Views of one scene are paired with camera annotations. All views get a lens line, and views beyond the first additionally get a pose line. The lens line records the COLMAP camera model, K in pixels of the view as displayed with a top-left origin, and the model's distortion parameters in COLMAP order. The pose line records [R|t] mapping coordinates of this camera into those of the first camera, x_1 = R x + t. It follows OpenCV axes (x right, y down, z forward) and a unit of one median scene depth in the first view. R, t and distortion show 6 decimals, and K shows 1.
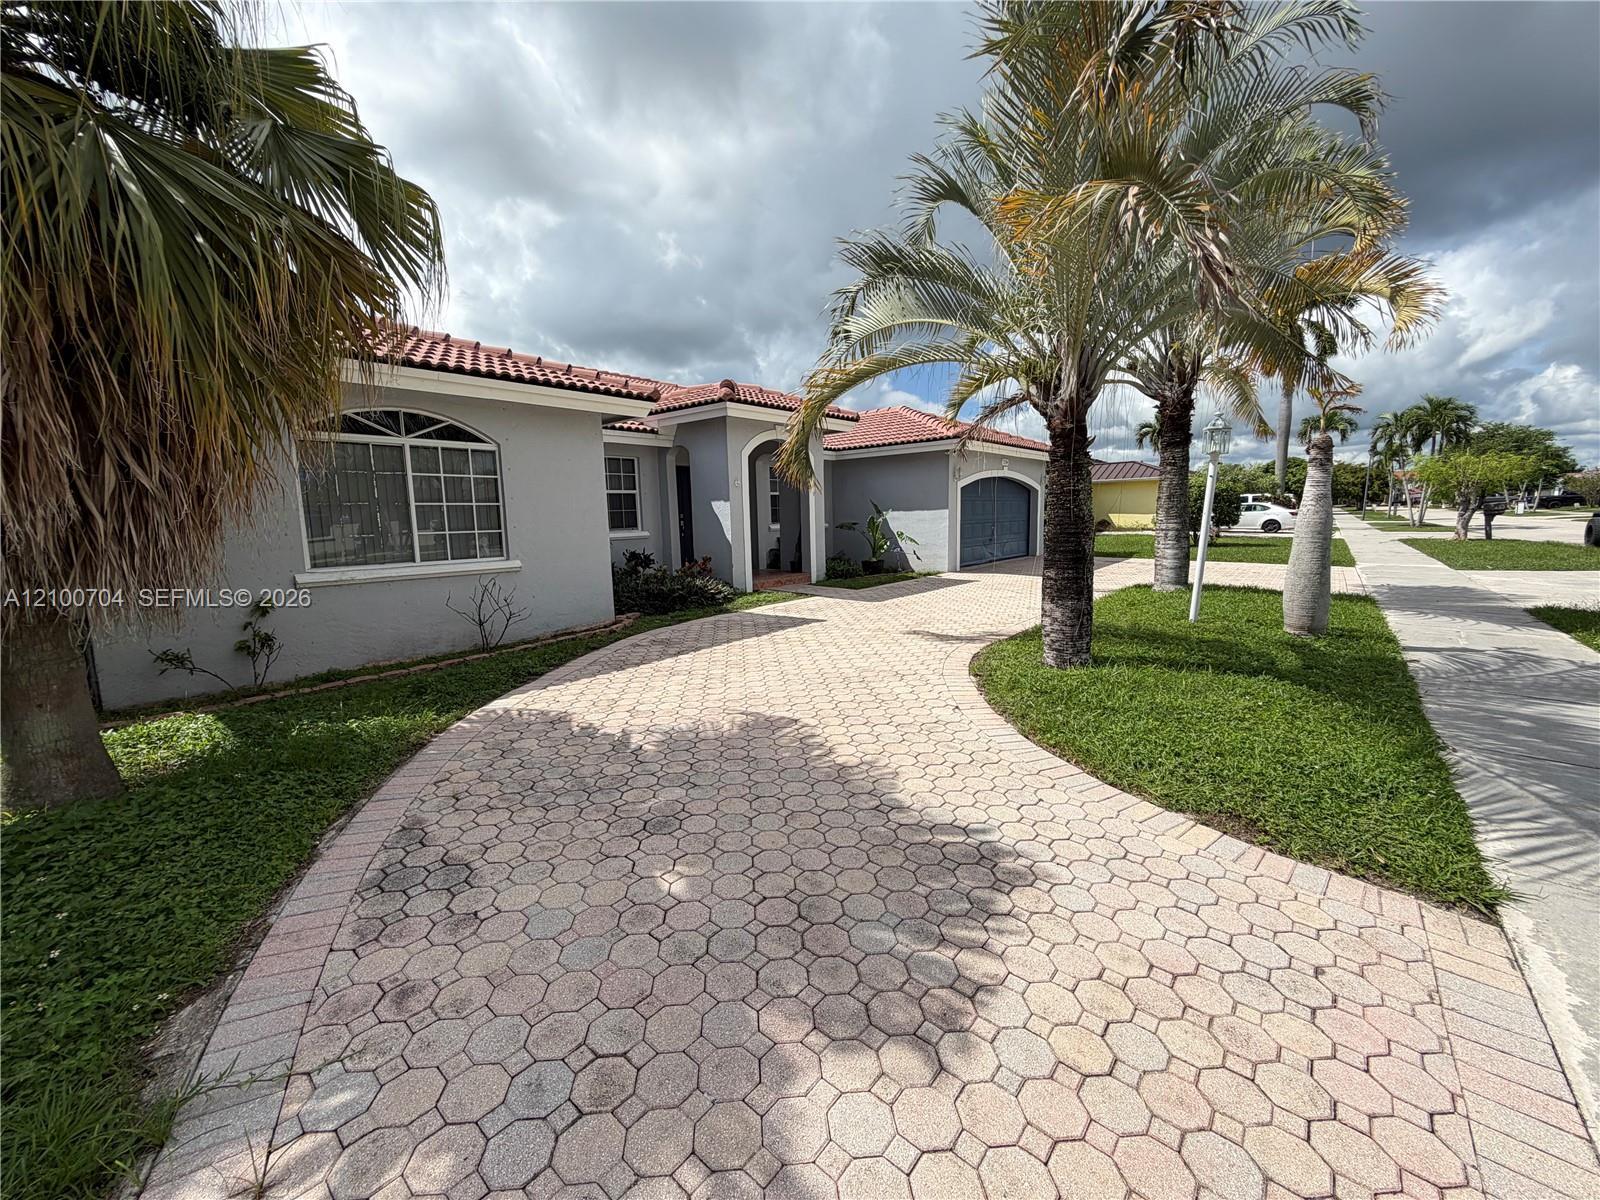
lens RADIAL K [[638.0, 0, 798.9], [0, 638.0, 596.5], [0, 0, 1]] dist [-0.002397, 0.000746]
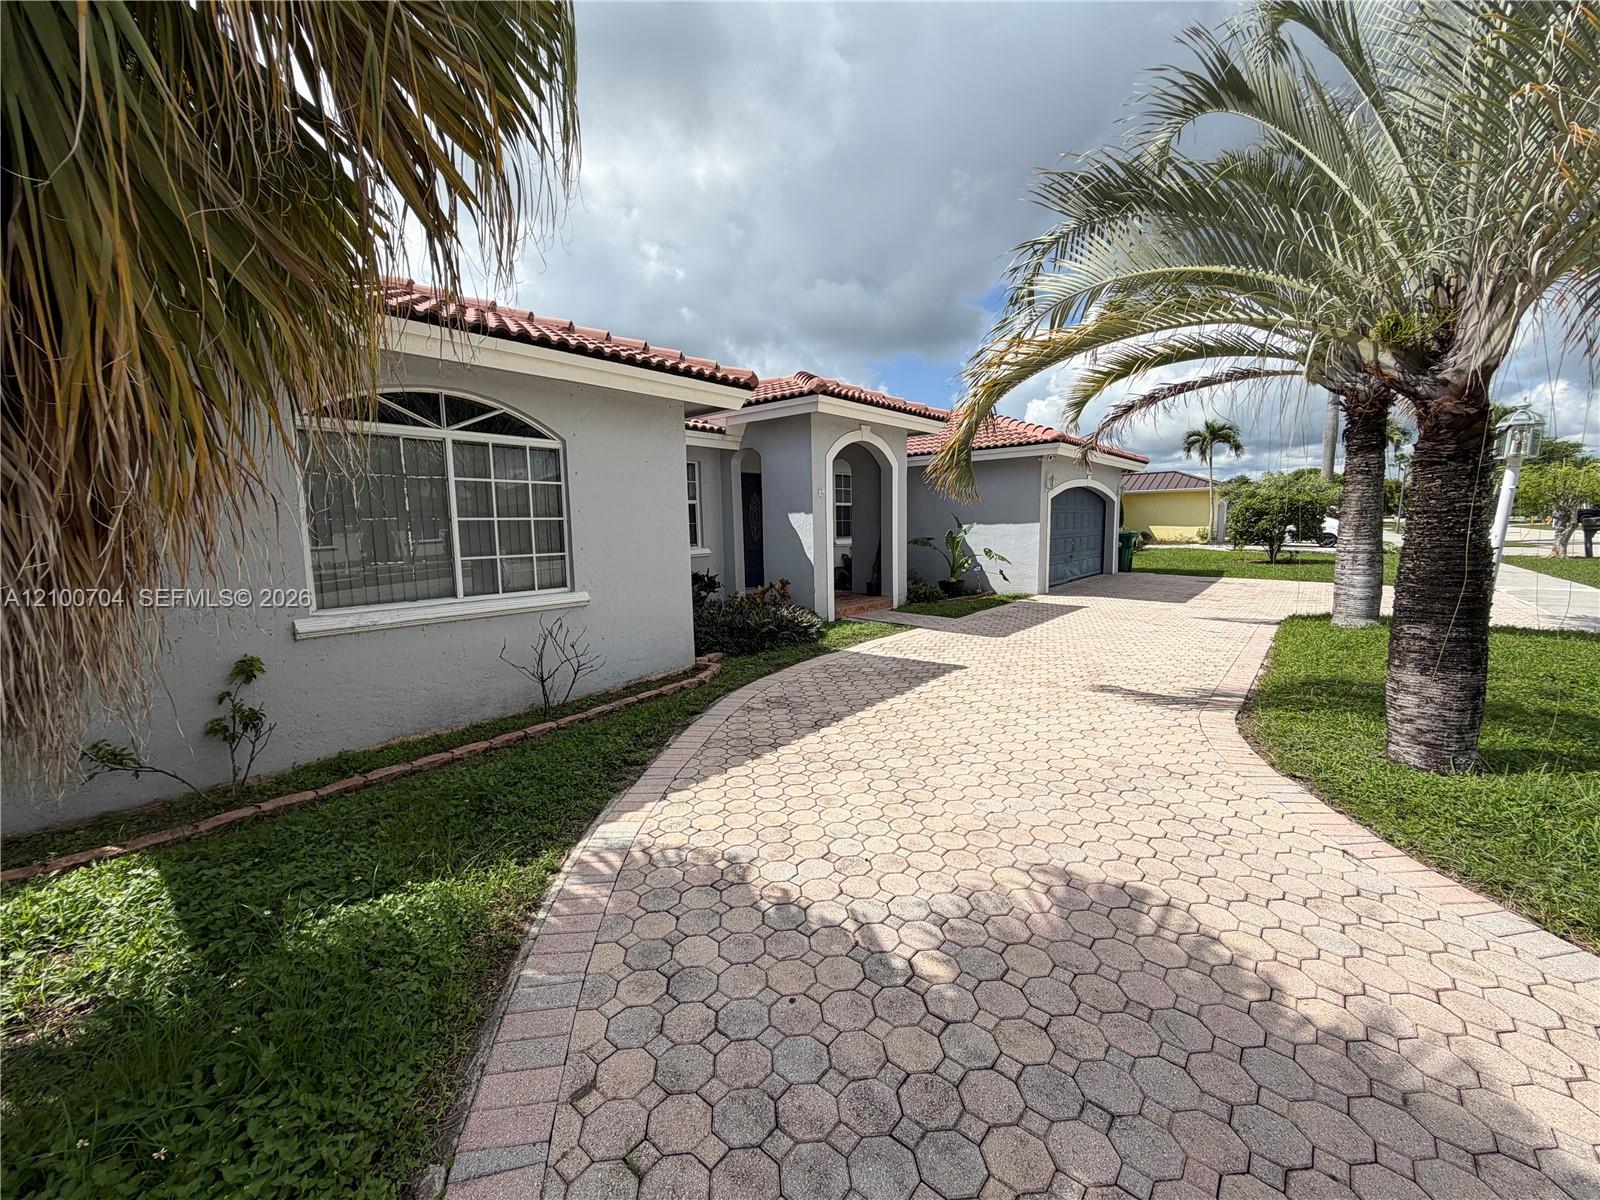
lens RADIAL K [[638.0, 0, 795.0], [0, 638.0, 591.9], [0, 0, 1]] dist [-0.002397, 0.000746]
pose [[0.999984, 0.005486, -0.001241, -0.194645], [-0.005510, 0.999780, -0.020216, -0.044120], [0.001129, 0.020222, 0.999795, 0.242684]]
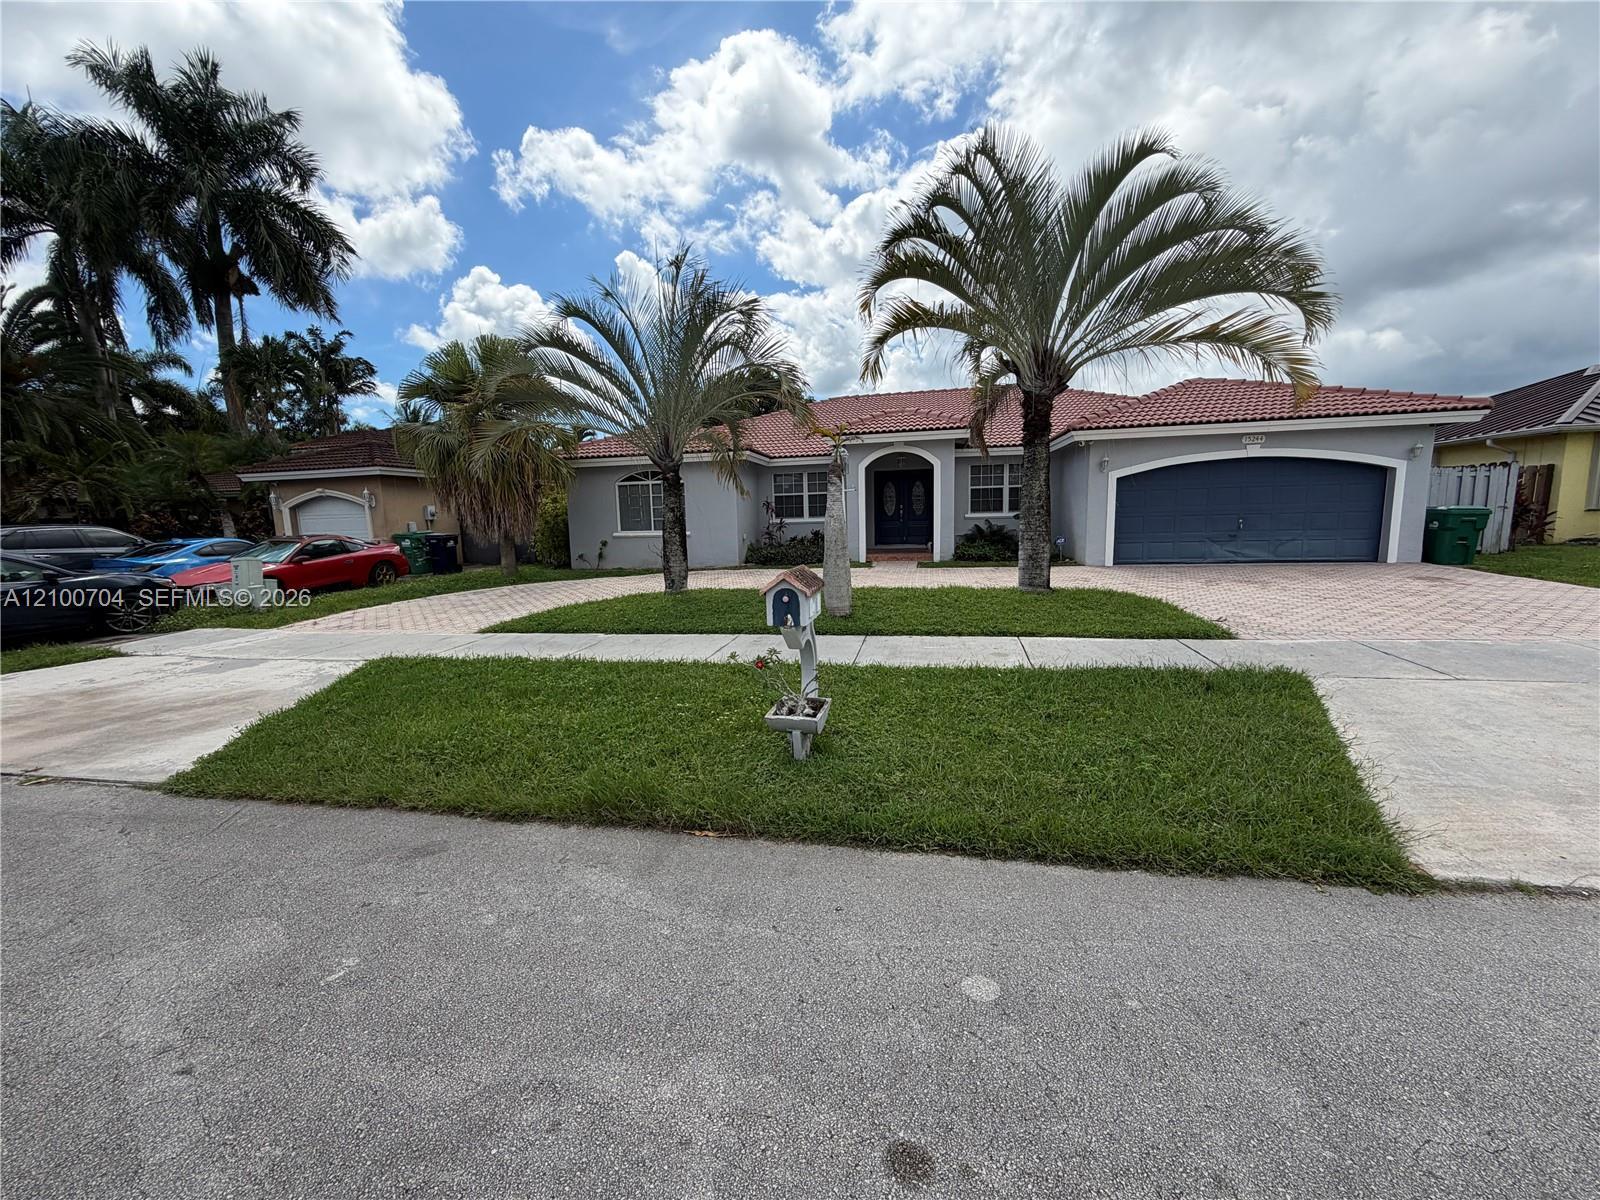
lens RADIAL K [[638.0, 0, 788.9], [0, 638.0, 598.7], [0, 0, 1]] dist [-0.002397, 0.000746]
pose [[0.482209, 0.133424, -0.865836, 1.728482], [-0.096993, 0.990389, 0.098599, -0.081222], [0.870670, 0.036435, 0.490516, 0.232613]]
